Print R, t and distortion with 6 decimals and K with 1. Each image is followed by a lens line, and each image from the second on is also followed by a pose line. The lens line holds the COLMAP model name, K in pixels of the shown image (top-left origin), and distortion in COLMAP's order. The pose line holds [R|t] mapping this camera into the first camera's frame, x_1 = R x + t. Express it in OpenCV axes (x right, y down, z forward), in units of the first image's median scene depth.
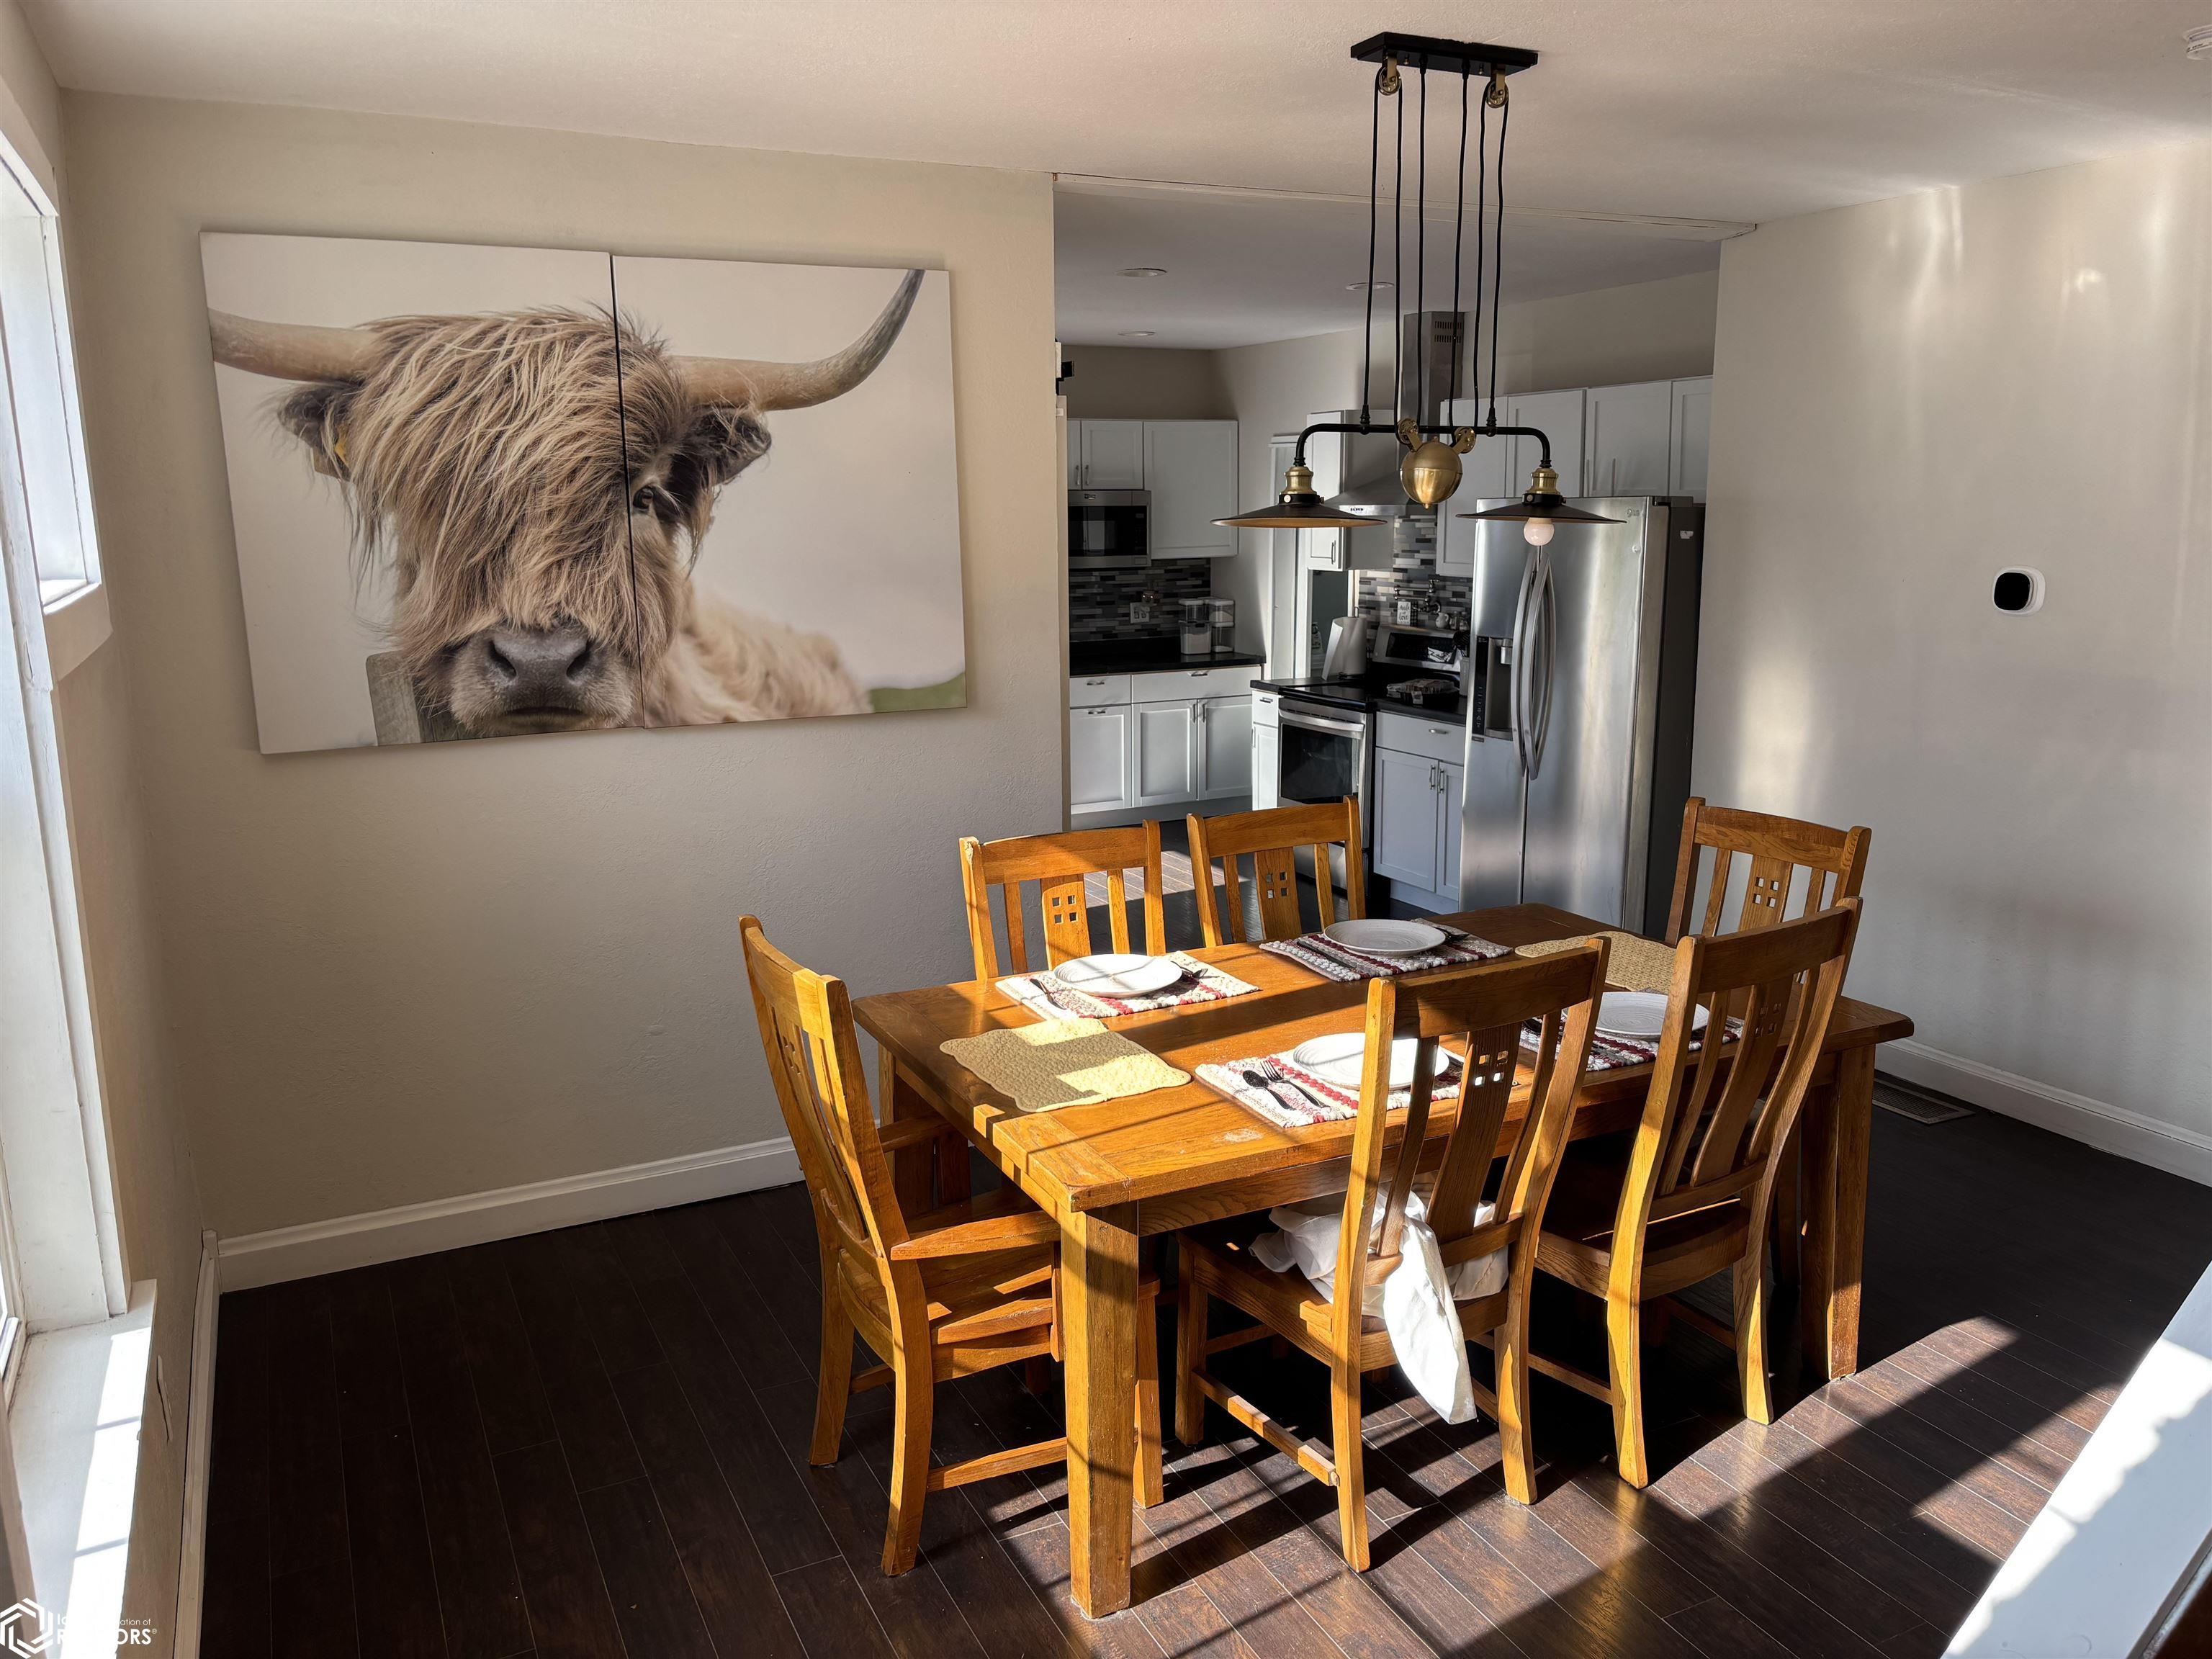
lens RADIAL K [[1705.1, 0, 1097.5], [0, 1705.1, 839.3], [0, 0, 1]] dist [-0.055442, 0.105366]
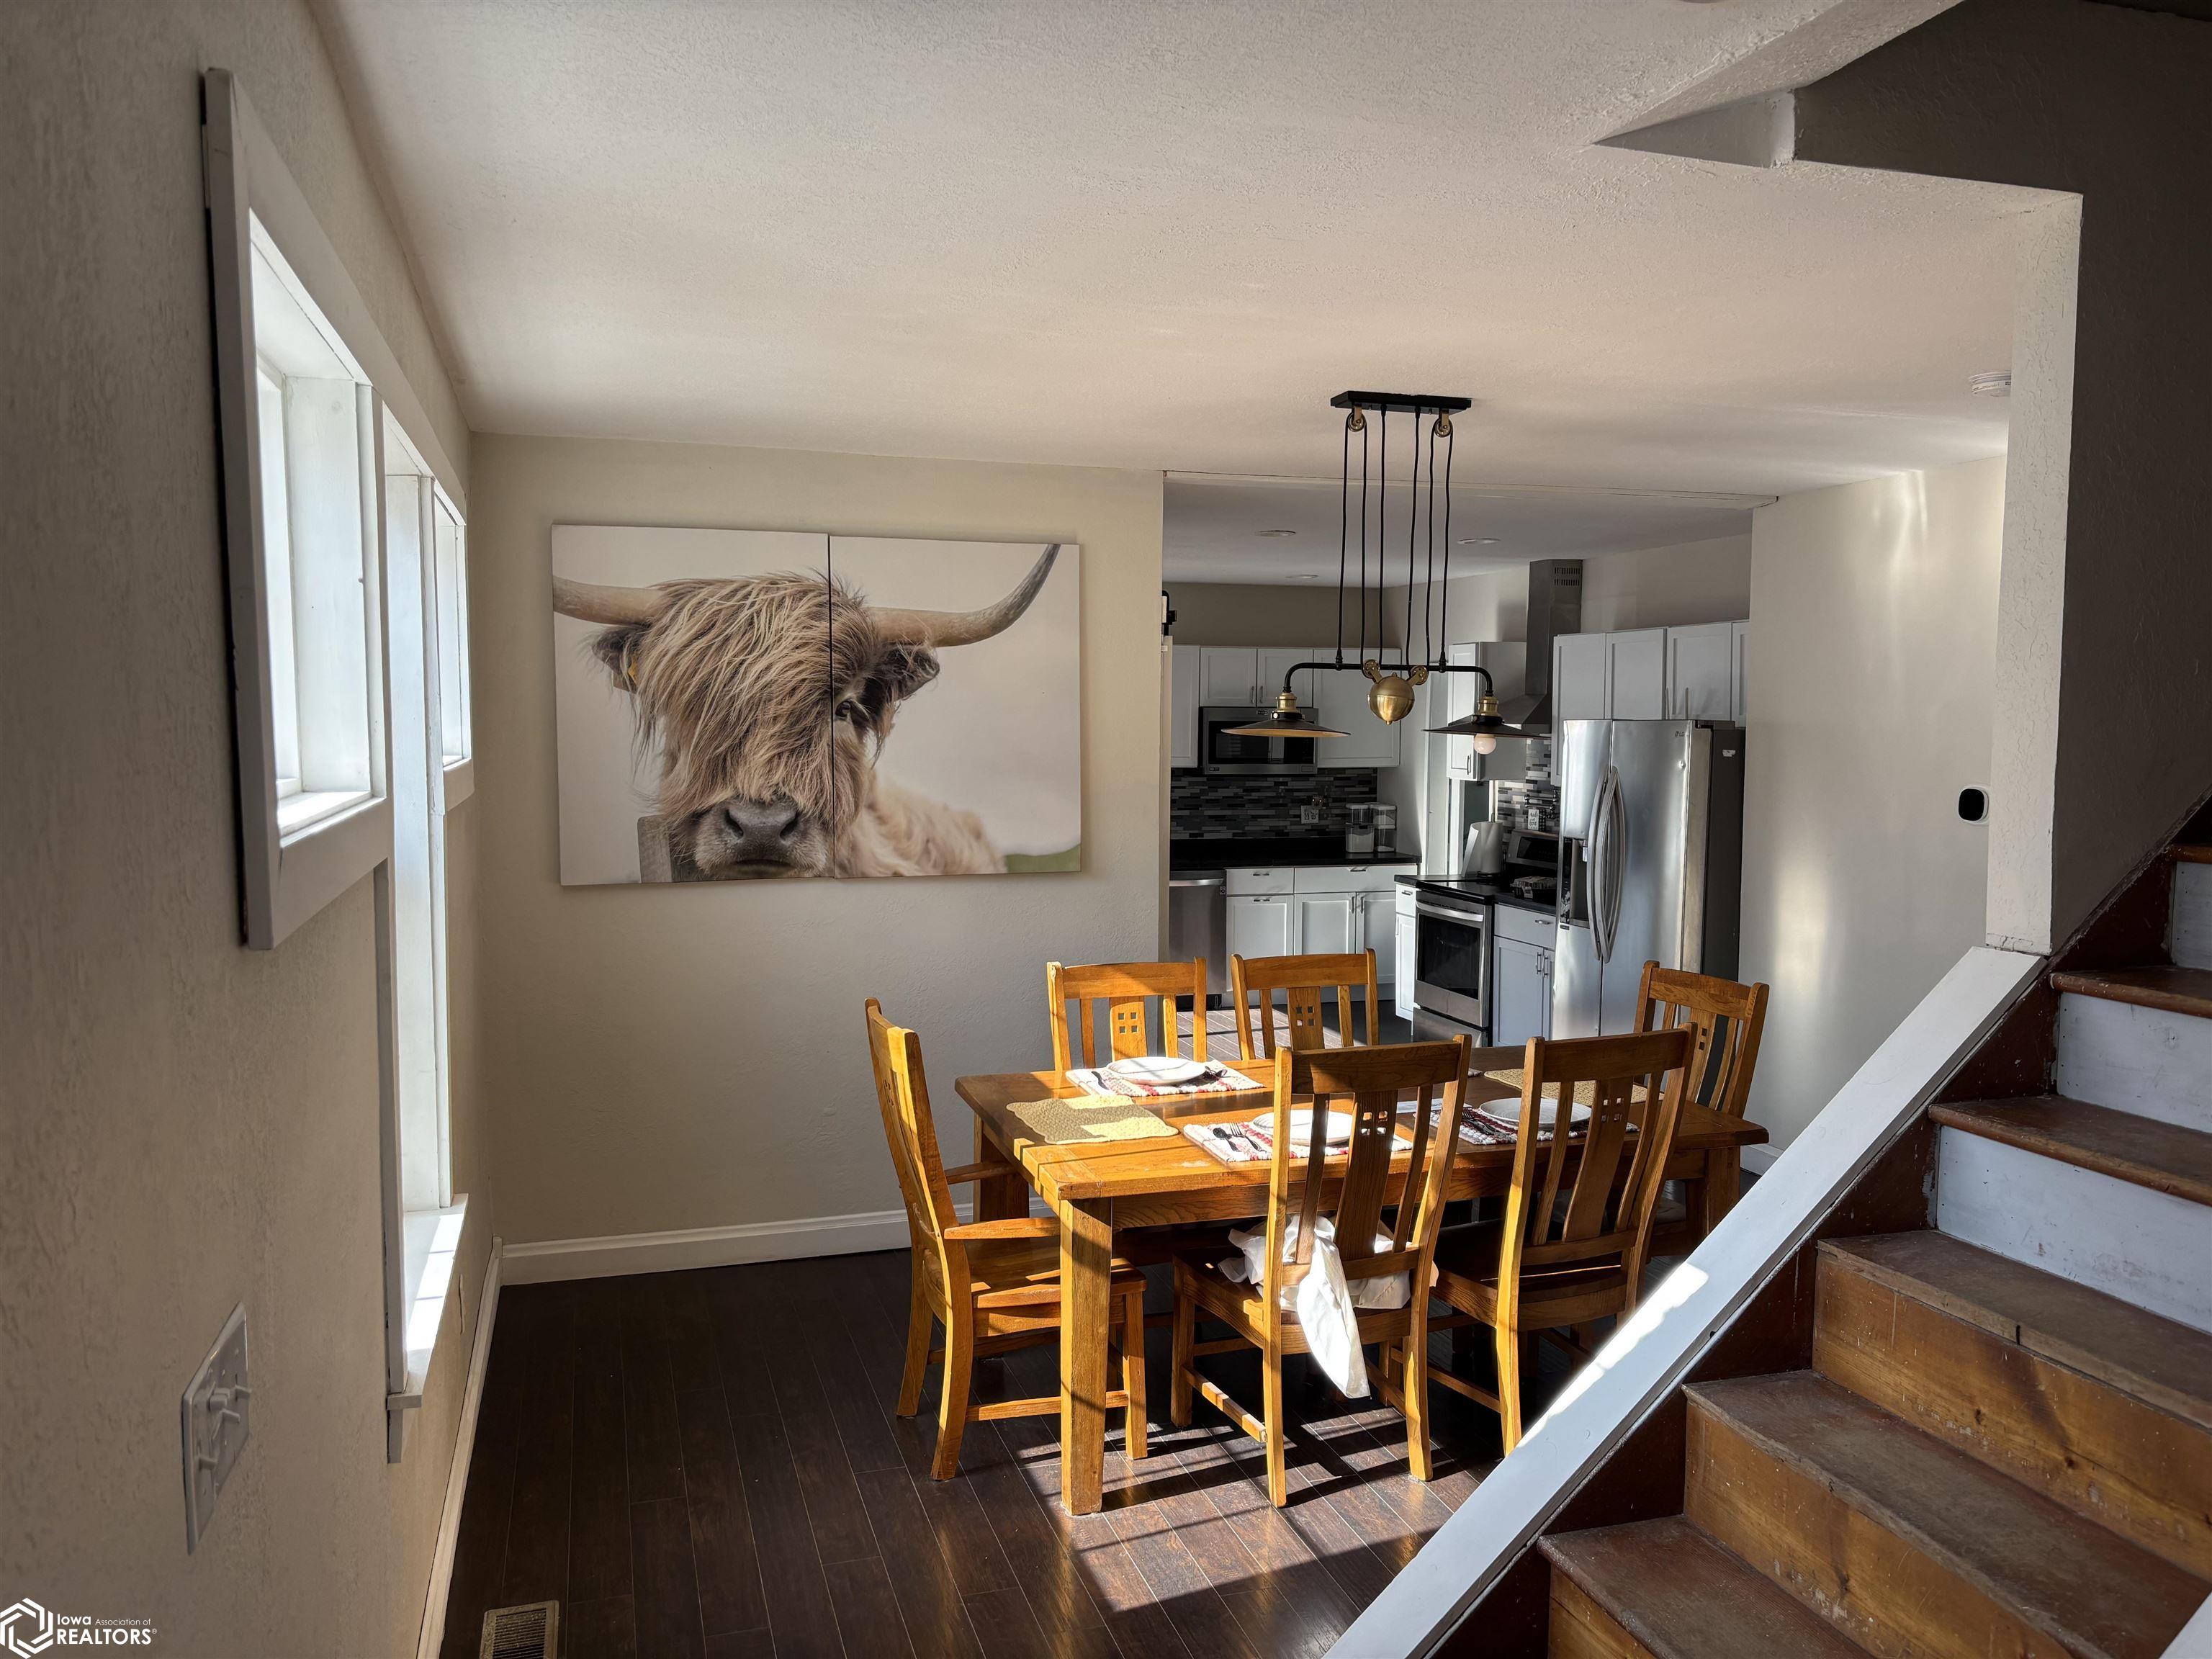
lens RADIAL K [[1680.3, 0, 1106.0], [0, 1680.3, 829.5], [0, 0, 1]] dist [0.004652, -0.006932]
pose [[0.988037, 0.026867, -0.151860, 0.152095], [-0.045994, 0.991230, -0.123884, 0.053180], [0.147200, 0.129386, 0.980608, -0.284748]]
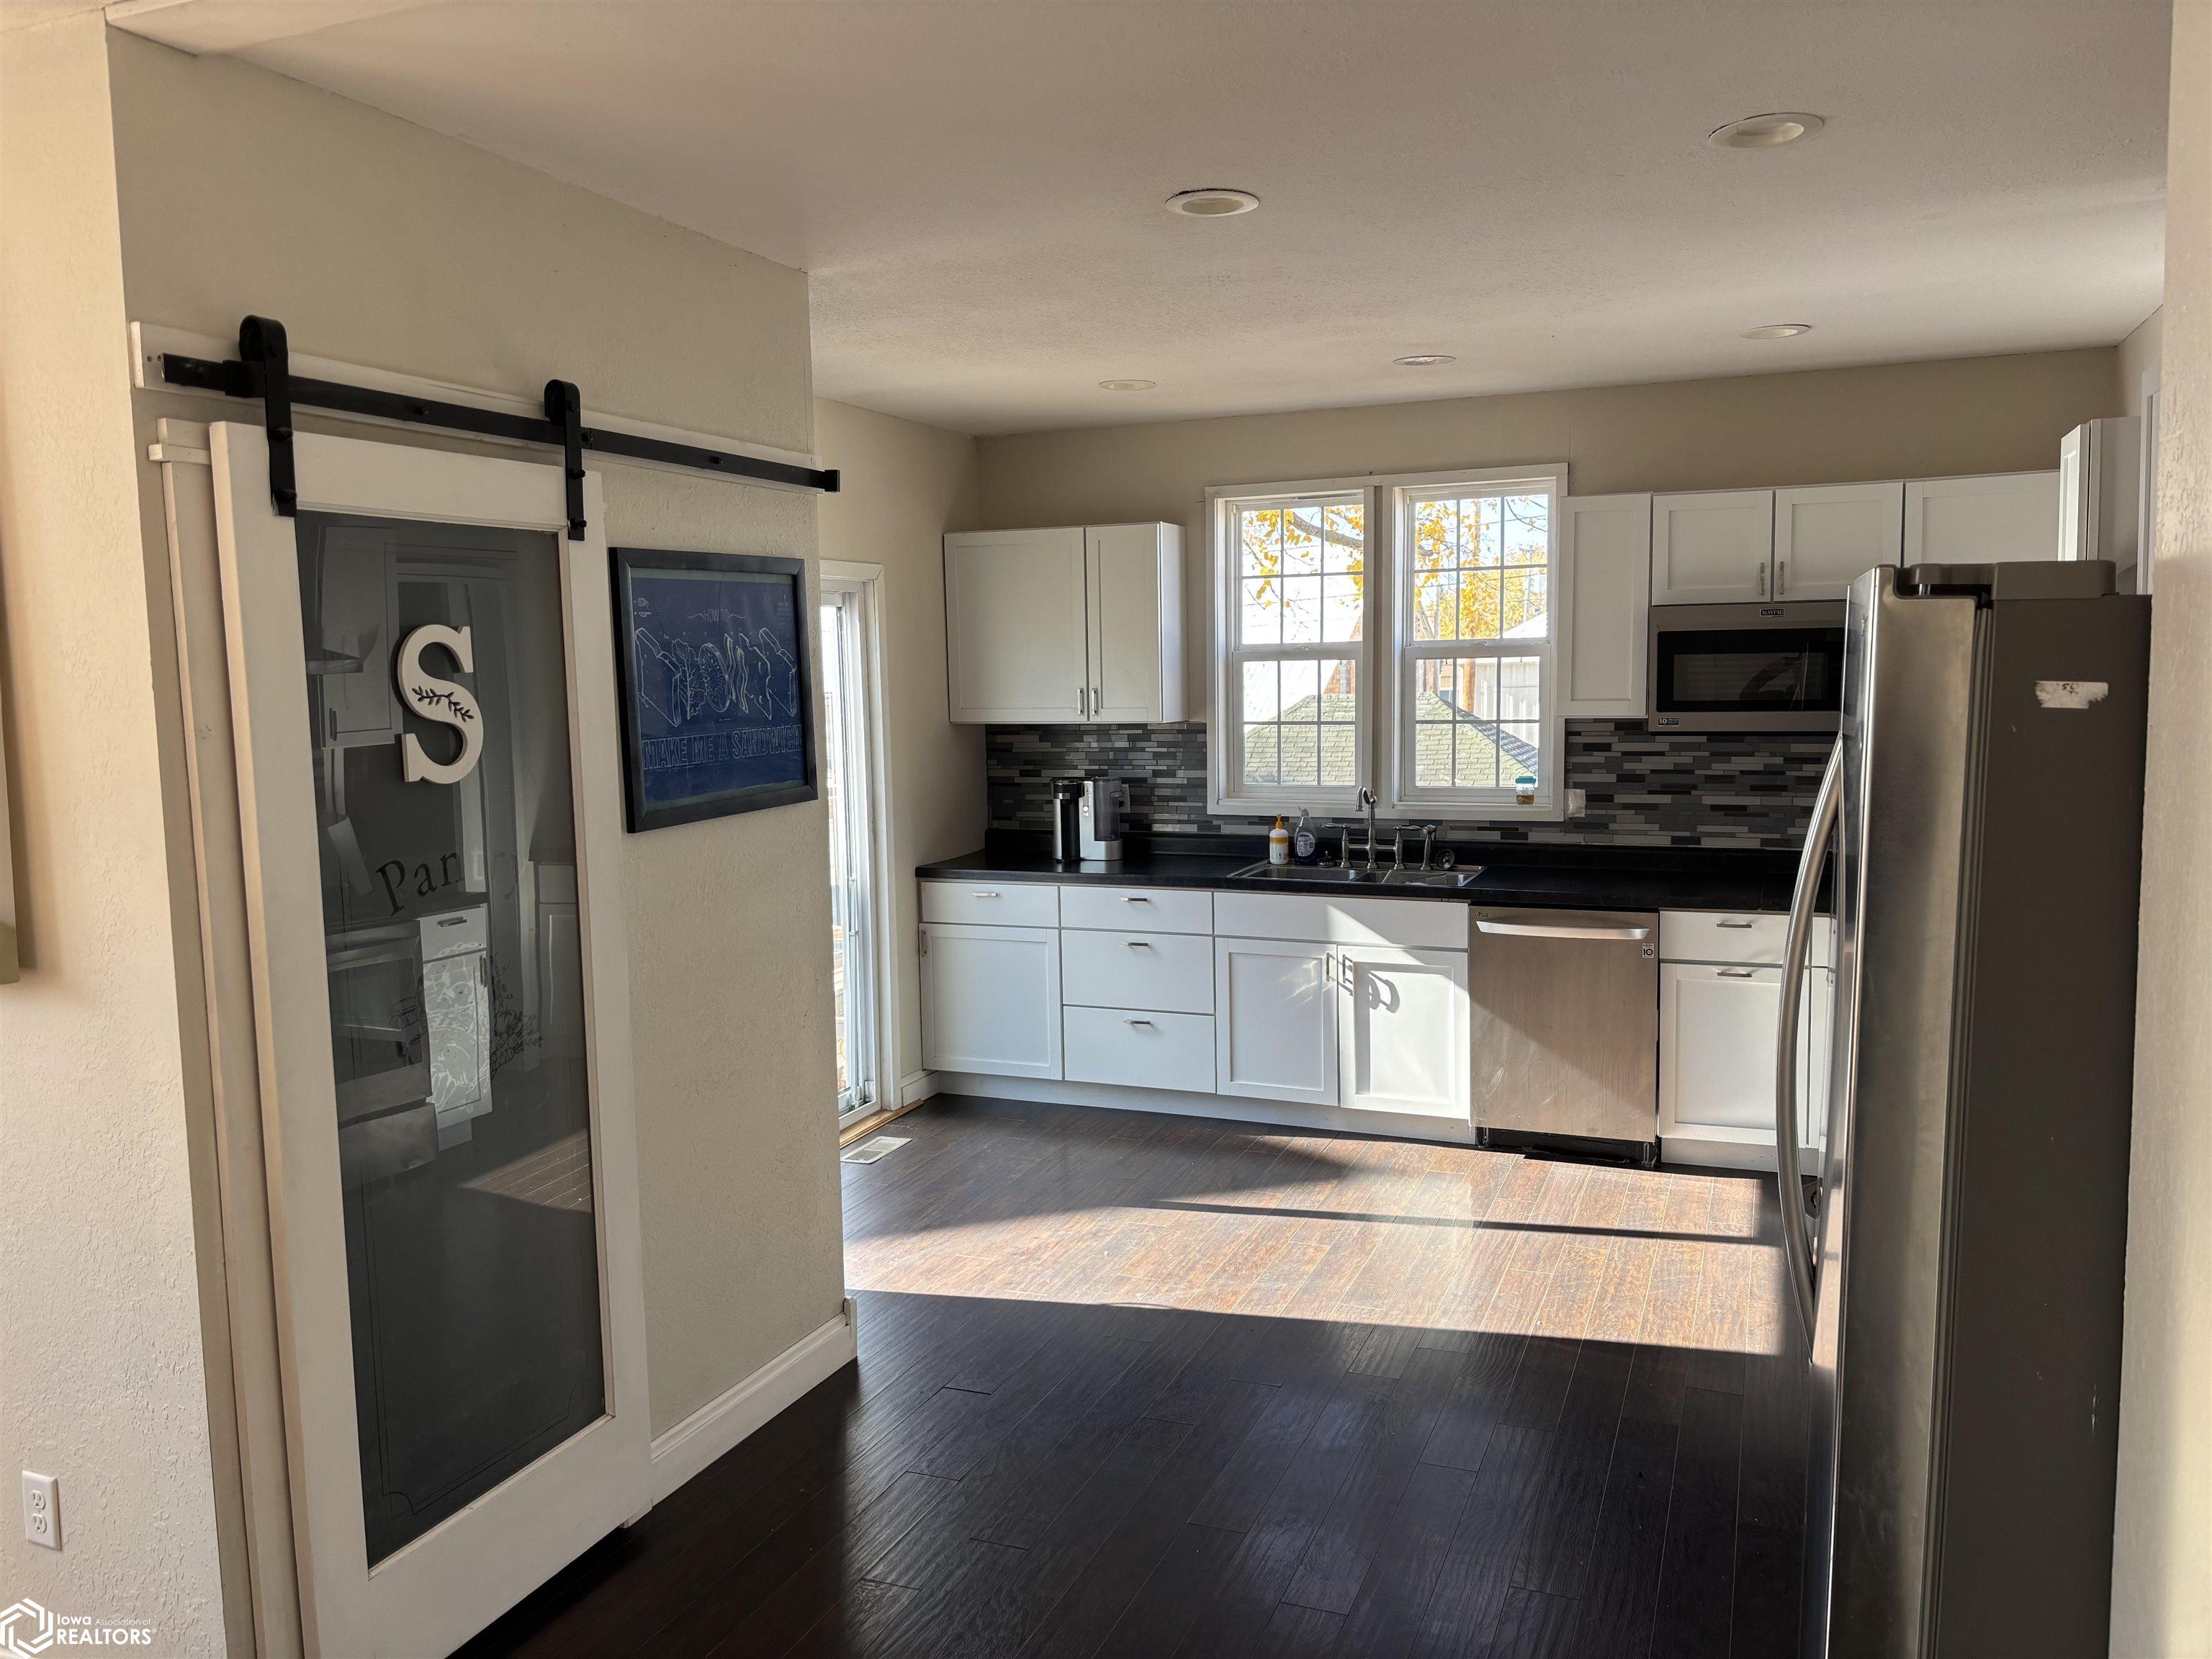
lens RADIAL K [[1680.3, 0, 1106.0], [0, 1680.3, 829.5], [0, 0, 1]] dist [0.004652, -0.006932]
pose [[0.660707, 0.074124, -0.746975, 0.664335], [-0.134517, 0.990696, -0.020673, -0.190194], [0.738492, 0.114140, 0.664531, 1.023011]]
